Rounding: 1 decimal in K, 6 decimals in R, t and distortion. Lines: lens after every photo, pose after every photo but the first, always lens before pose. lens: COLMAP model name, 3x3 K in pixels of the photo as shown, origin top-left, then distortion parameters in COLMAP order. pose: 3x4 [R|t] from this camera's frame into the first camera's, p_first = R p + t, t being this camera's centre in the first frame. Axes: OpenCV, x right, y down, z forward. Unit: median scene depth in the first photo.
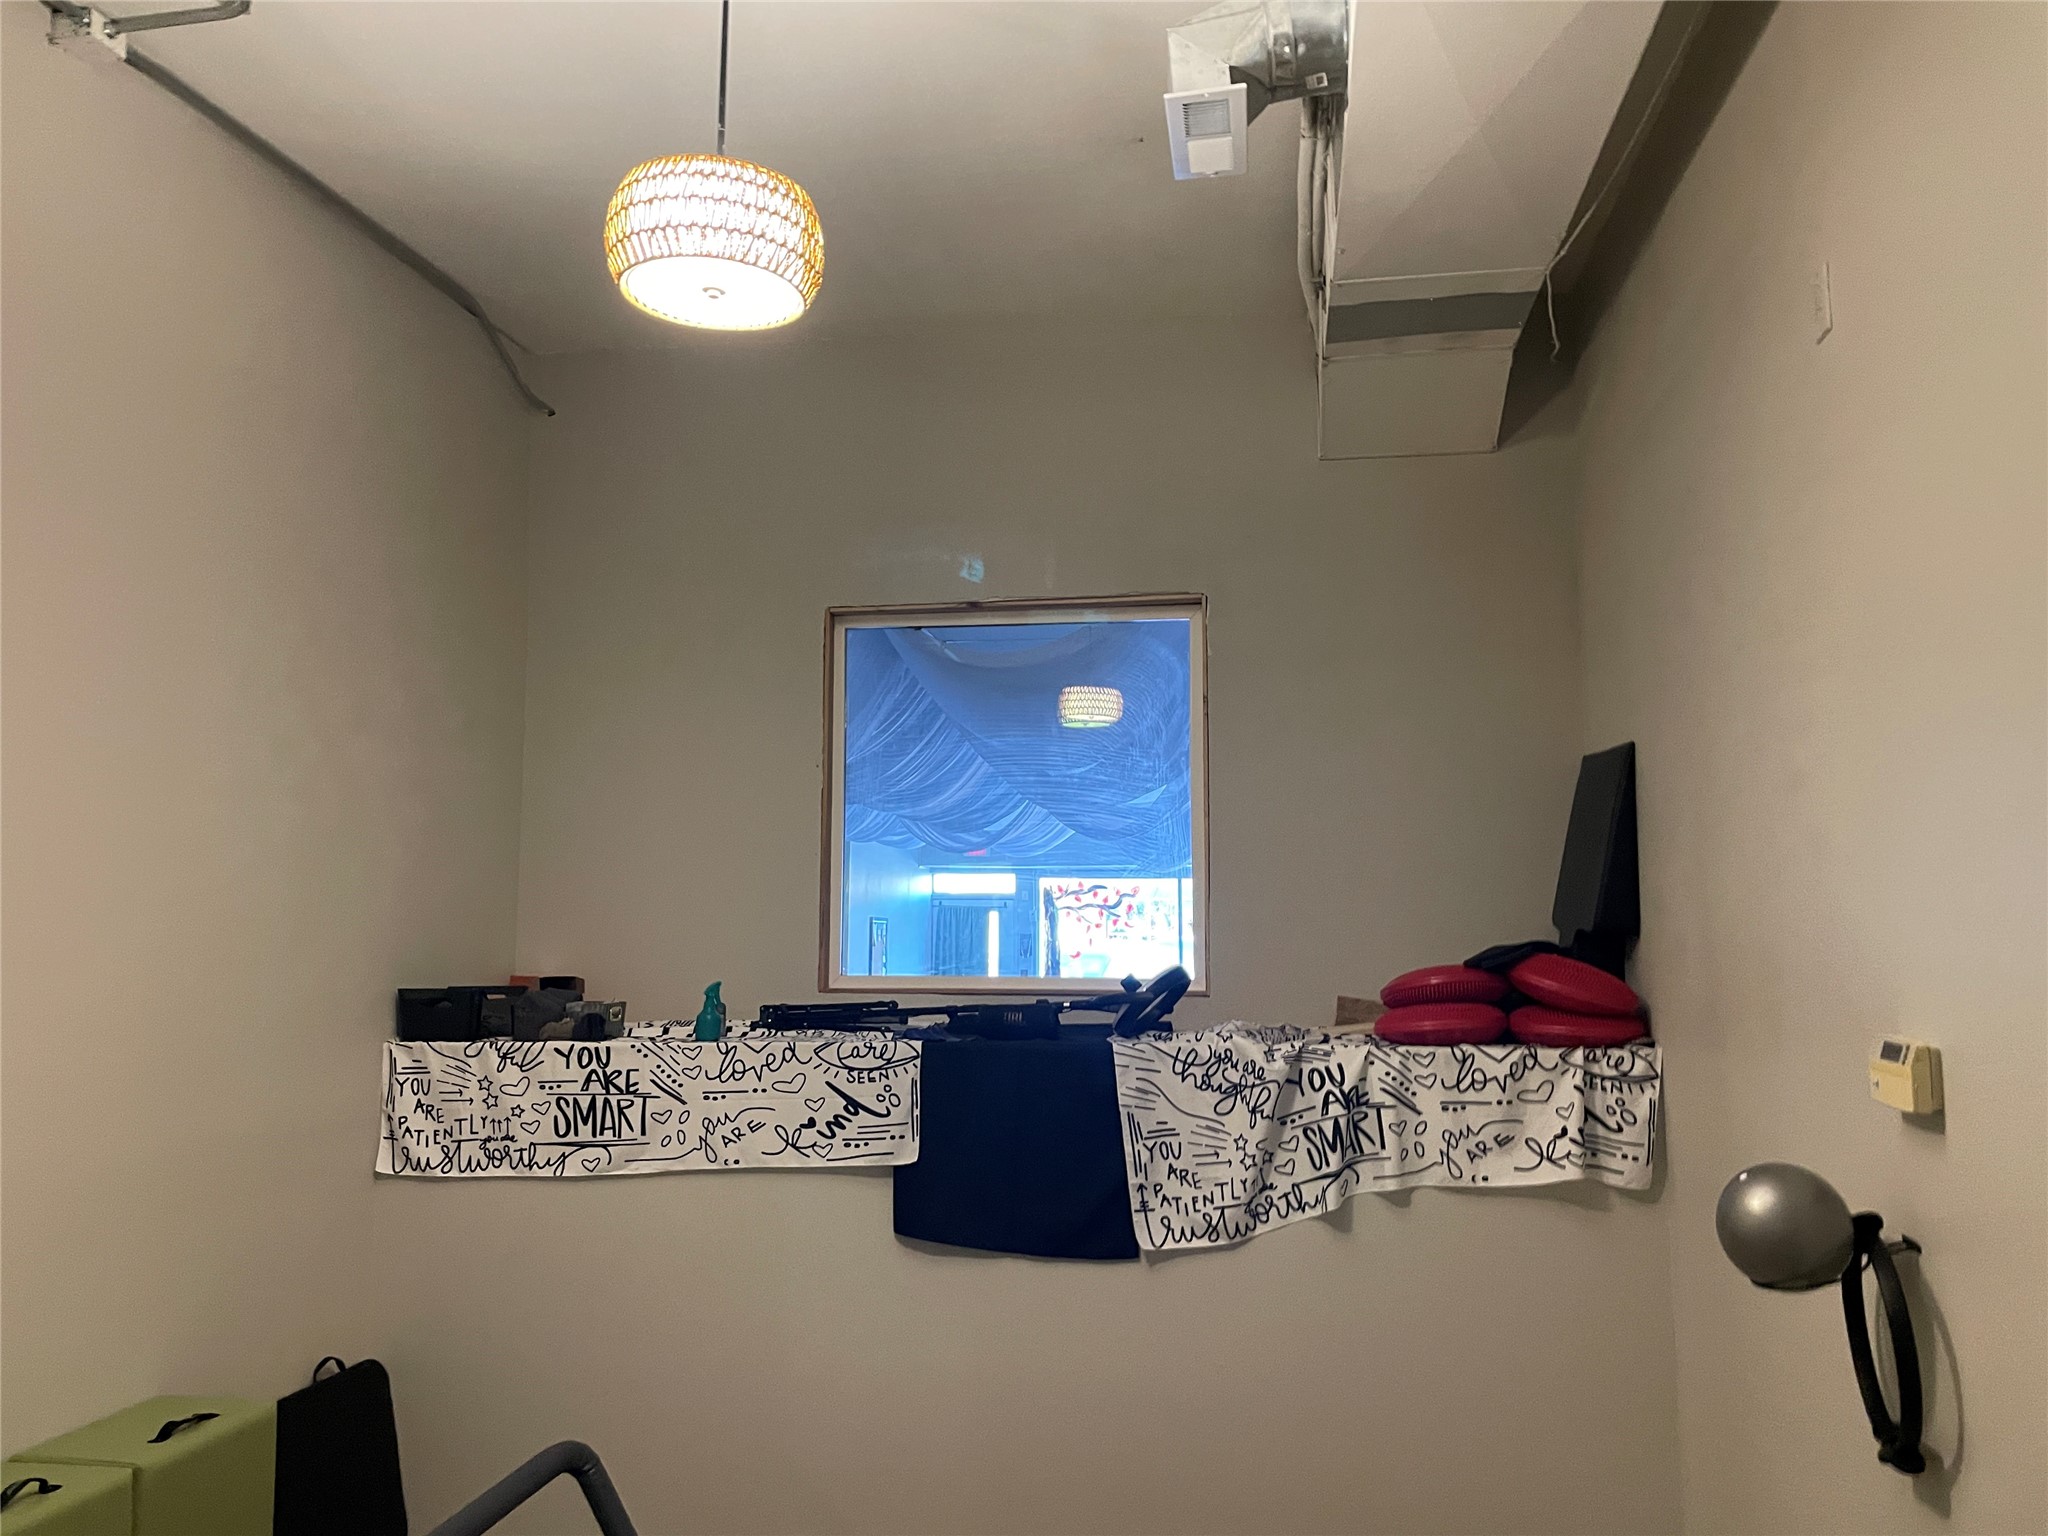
lens RADIAL K [[1549.3, 0, 1008.5], [0, 1549.3, 725.6], [0, 0, 1]] dist [0.065245, -0.071130]
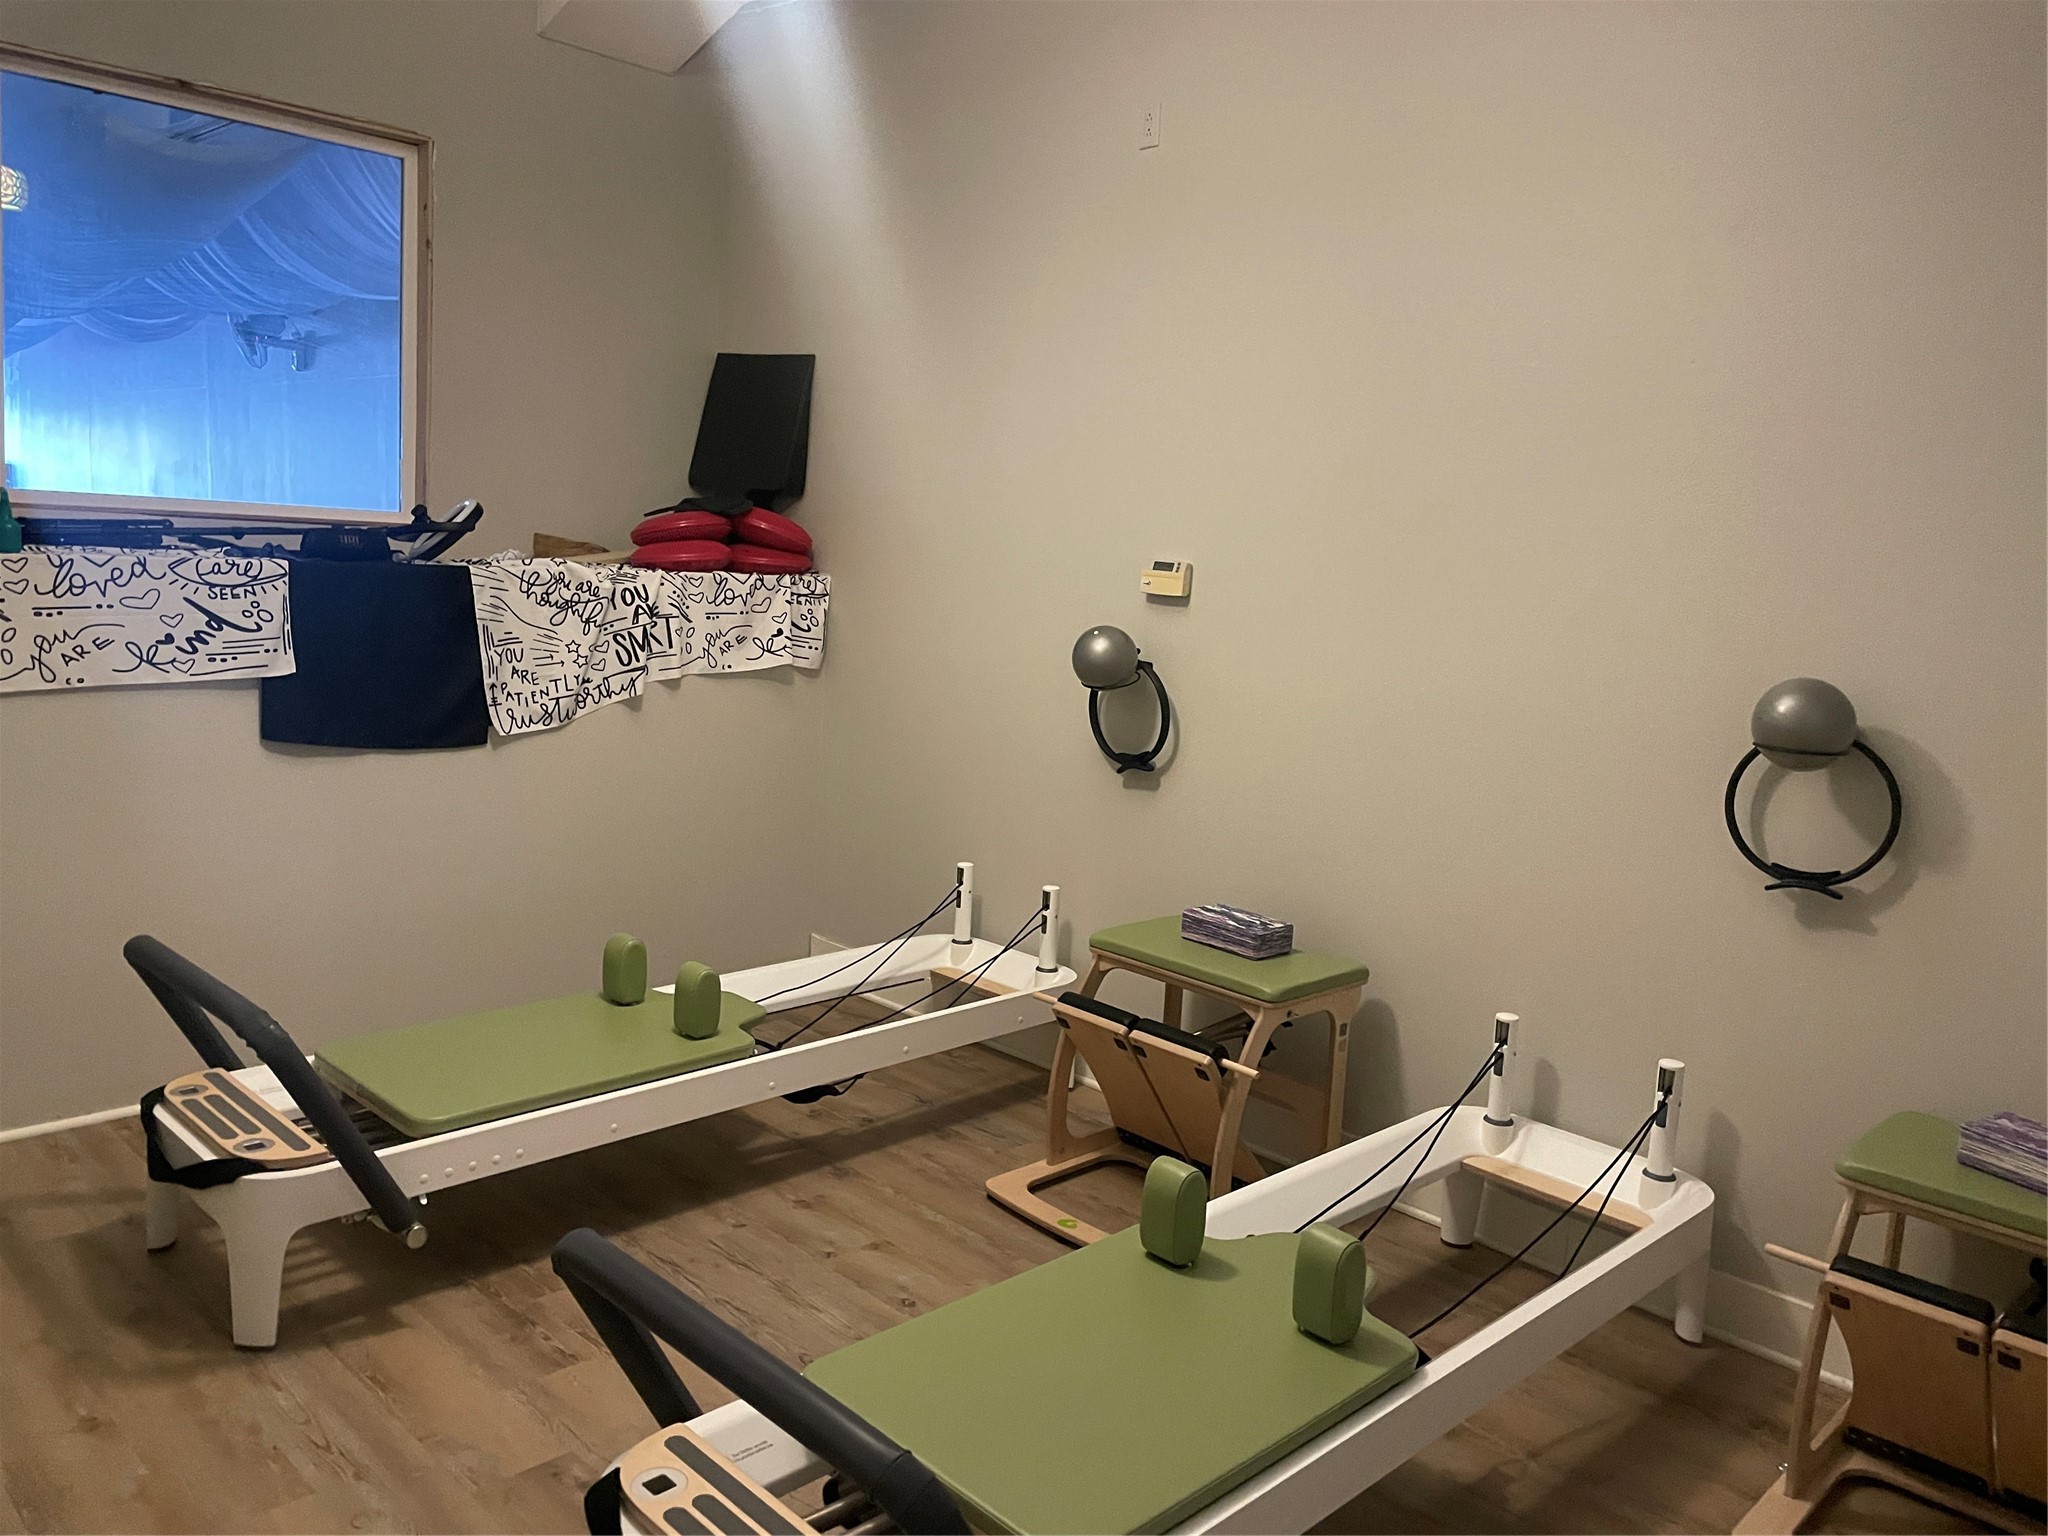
lens RADIAL K [[1549.3, 0, 1050.4], [0, 1549.3, 719.2], [0, 0, 1]] dist [0.065245, -0.071130]
pose [[0.567230, -0.059541, 0.821404, -0.638572], [-0.164940, 0.968962, 0.184139, 0.034824], [-0.806874, -0.239932, 0.539803, 0.021425]]
